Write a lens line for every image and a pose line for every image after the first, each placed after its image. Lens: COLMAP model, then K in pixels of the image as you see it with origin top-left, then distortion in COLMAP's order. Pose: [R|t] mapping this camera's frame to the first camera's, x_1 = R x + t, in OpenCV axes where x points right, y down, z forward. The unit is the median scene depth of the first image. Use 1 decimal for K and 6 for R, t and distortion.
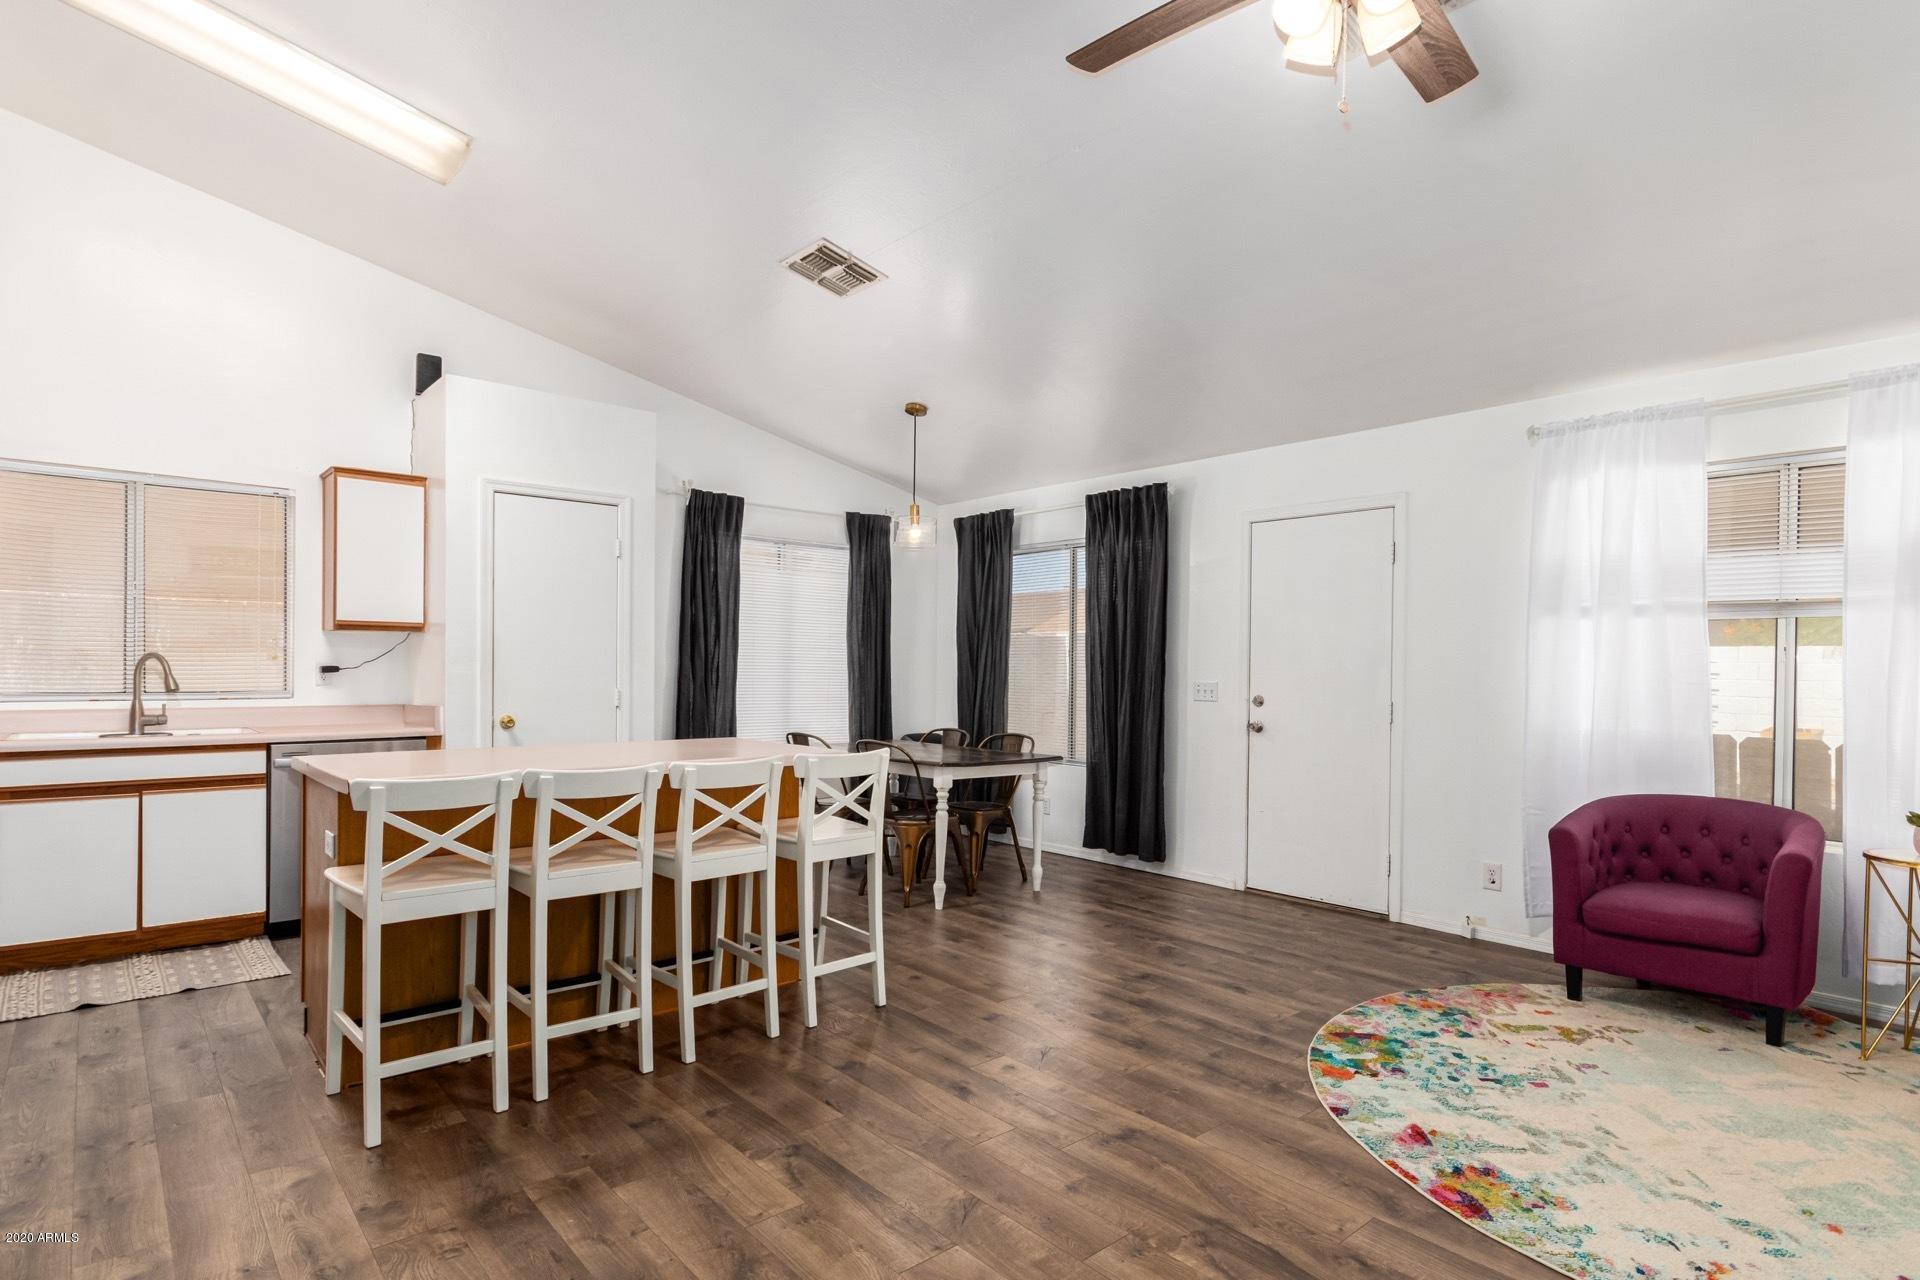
lens RADIAL K [[996.1, 0, 962.5], [0, 996.1, 671.6], [0, 0, 1]] dist [-0.000597, 0.000102]
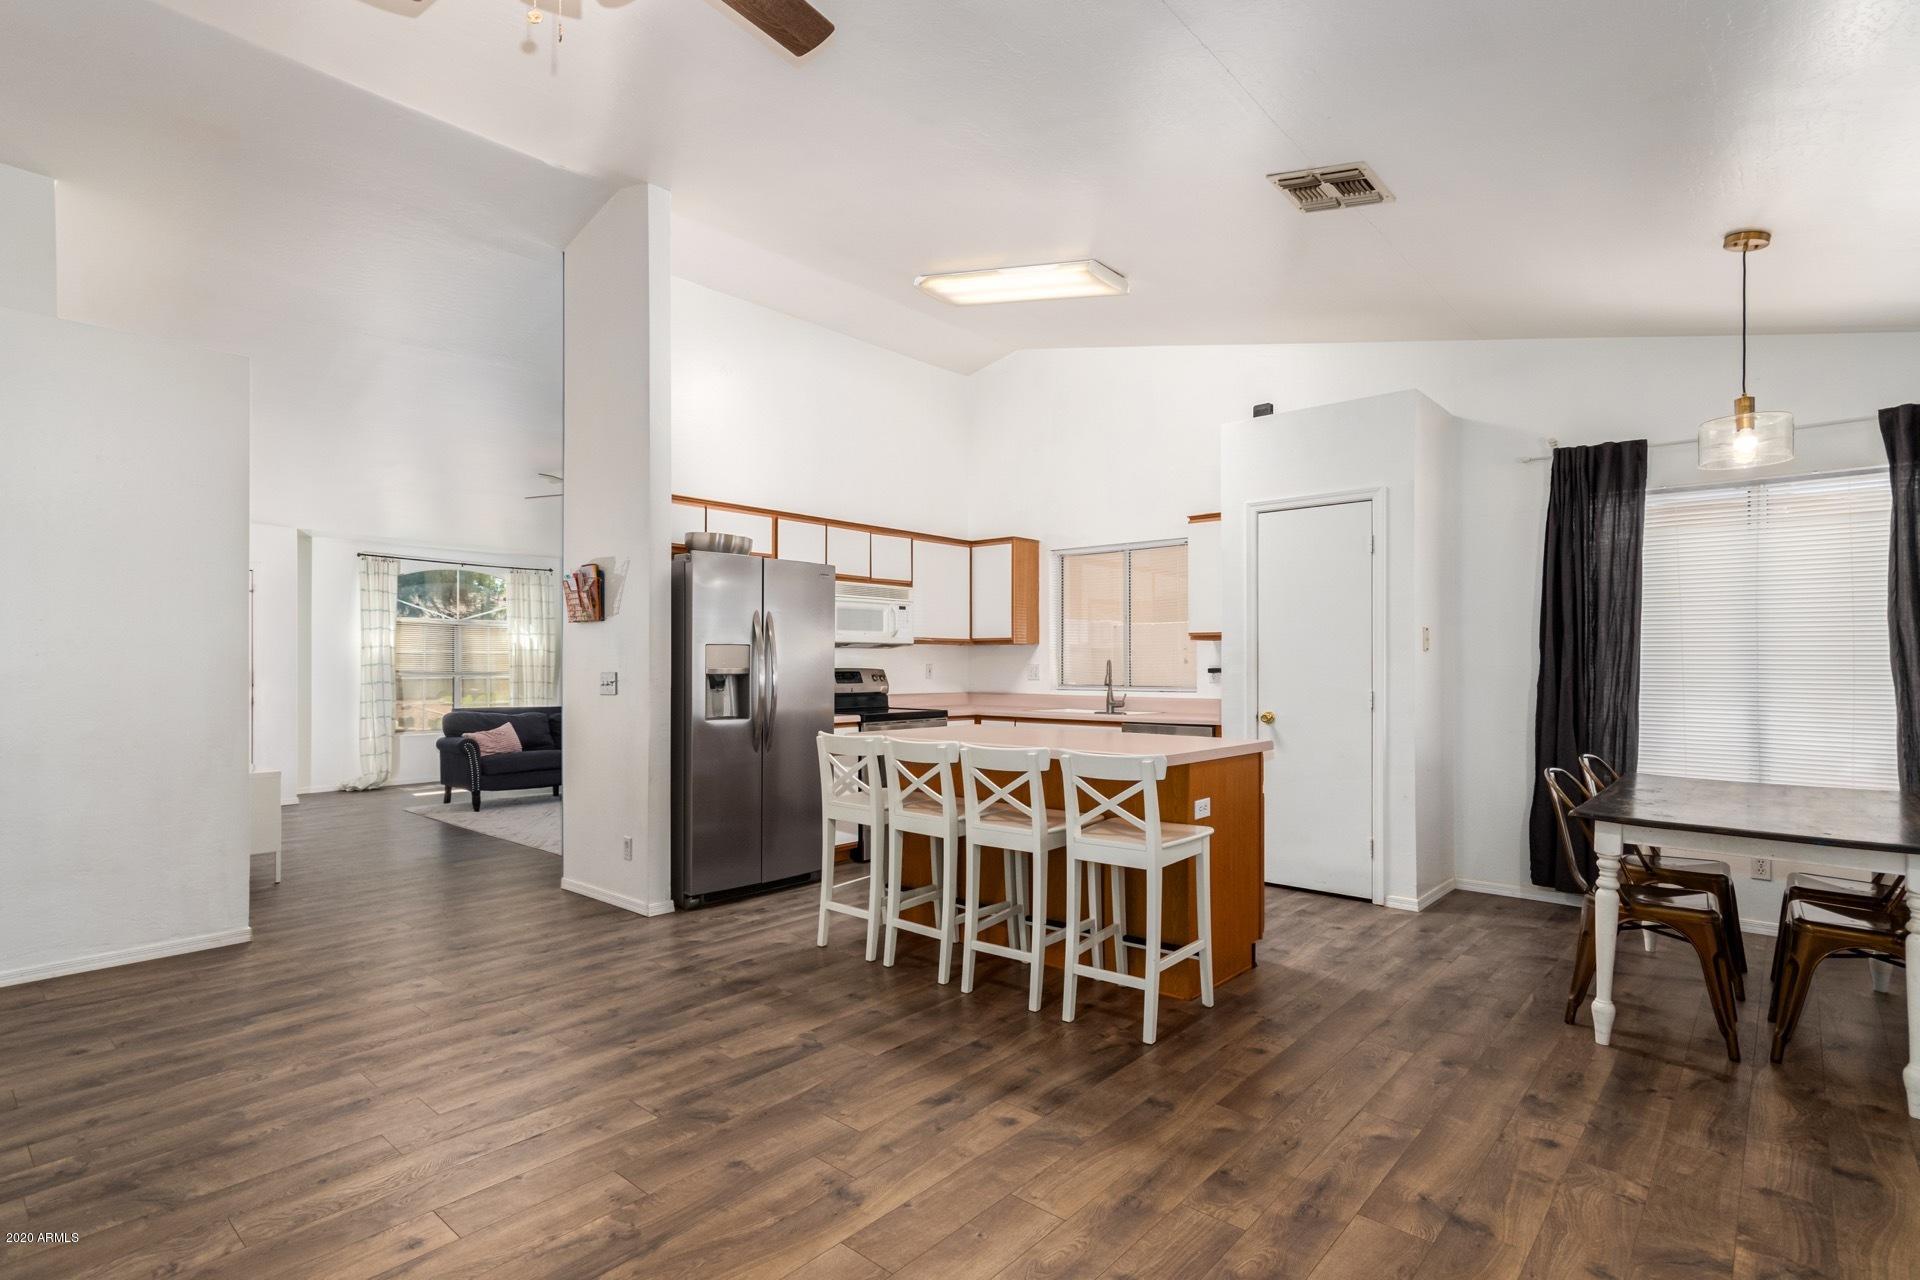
lens RADIAL K [[926.4, 0, 956.1], [0, 926.4, 660.9], [0, 0, 1]] dist [0.000592, -0.000086]
pose [[0.126609, -0.015931, -0.991825, 0.721061], [-0.004061, 0.999854, -0.016579, 0.008519], [0.991944, 0.006127, 0.126525, 0.723149]]
